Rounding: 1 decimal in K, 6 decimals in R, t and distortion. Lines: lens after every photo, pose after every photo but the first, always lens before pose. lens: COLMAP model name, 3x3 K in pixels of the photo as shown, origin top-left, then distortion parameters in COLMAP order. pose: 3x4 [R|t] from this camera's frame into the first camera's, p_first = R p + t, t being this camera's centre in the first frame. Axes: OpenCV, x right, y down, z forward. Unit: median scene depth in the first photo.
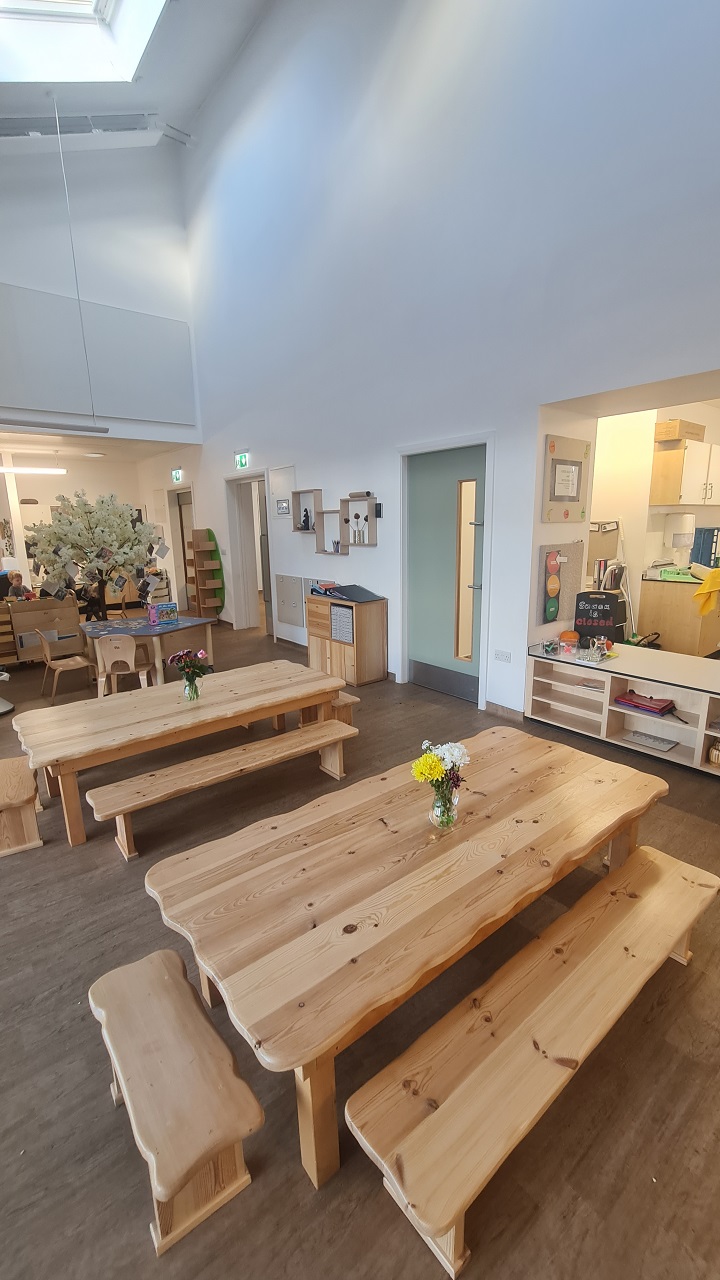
lens RADIAL K [[525.7, 0, 361.0], [0, 525.7, 638.8], [0, 0, 1]] dist [-0.002854, -0.000487]
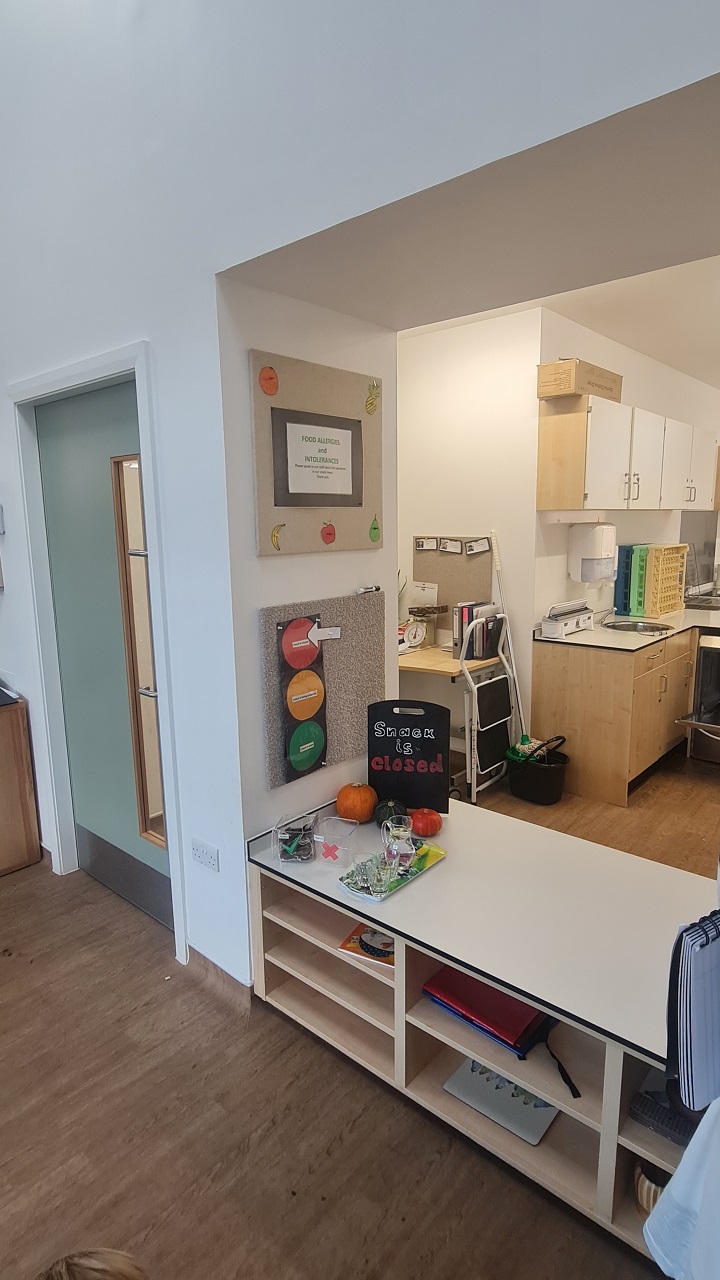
lens RADIAL K [[683.8, 0, 360.4], [0, 683.8, 640.8], [0, 0, 1]] dist [-0.011924, 0.000061]
pose [[0.985820, -0.025489, 0.165858, 0.307868], [0.032771, 0.998608, -0.041319, -0.117340], [-0.164574, 0.046168, 0.985284, 0.410504]]
